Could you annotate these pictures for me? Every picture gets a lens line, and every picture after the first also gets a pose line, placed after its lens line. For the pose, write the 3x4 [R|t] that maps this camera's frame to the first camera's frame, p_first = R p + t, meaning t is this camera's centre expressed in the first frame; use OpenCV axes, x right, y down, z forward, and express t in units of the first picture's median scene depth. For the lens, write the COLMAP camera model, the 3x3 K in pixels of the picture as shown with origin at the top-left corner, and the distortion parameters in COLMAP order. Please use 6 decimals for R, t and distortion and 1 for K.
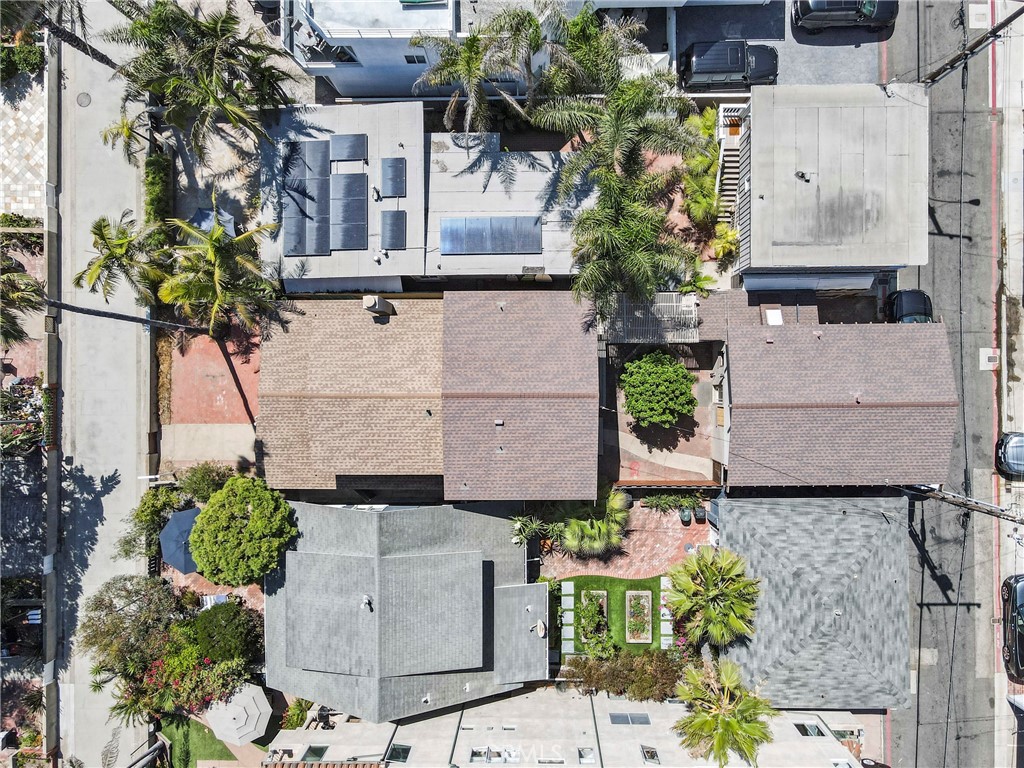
lens RADIAL K [[770.2, 0, 512.0], [0, 770.2, 384.0], [0, 0, 1]] dist [0.003126, 0.004138]
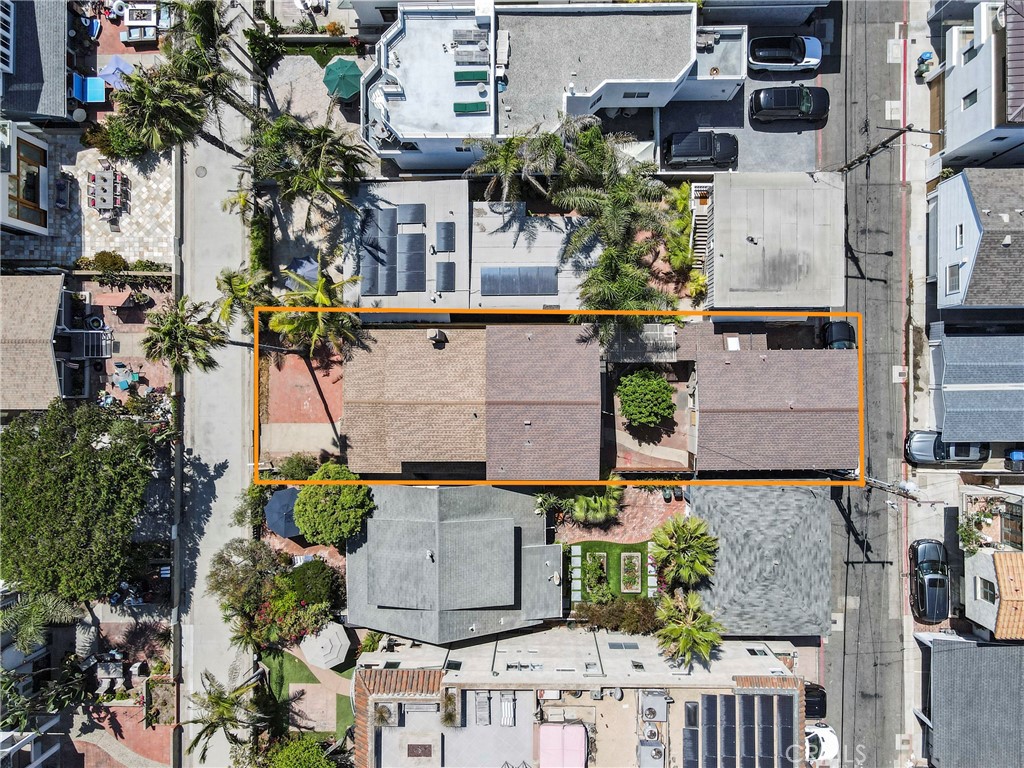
lens RADIAL K [[790.6, 0, 512.0], [0, 790.6, 384.0], [0, 0, 1]] dist [-0.002965, 0.001747]
pose [[0.999986, 0.001252, 0.005104, -0.045209], [-0.001264, 0.999997, 0.002276, -0.018938], [-0.005101, -0.002282, 0.999984, -0.347224]]
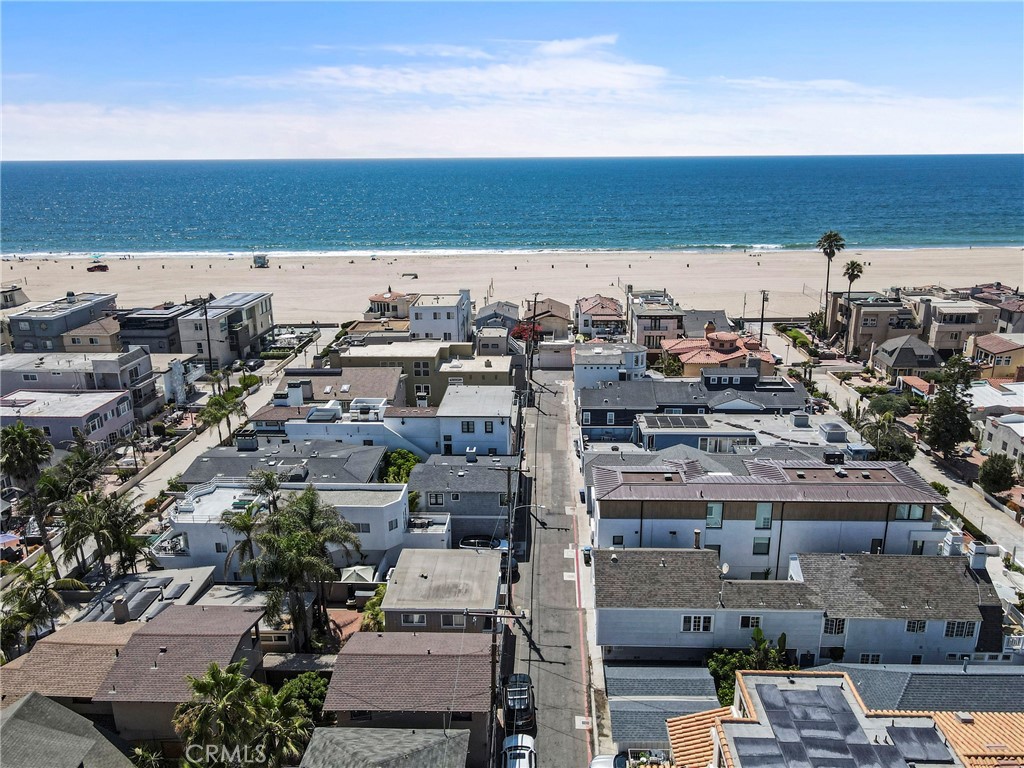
lens RADIAL K [[770.2, 0, 512.0], [0, 770.2, 384.0], [0, 0, 1]] dist [0.003126, 0.004138]
pose [[0.998671, 0.033556, -0.039122, 0.561043], [-0.047319, 0.296017, -0.954010, 1.050638], [-0.020432, 0.954593, 0.297211, 0.115259]]
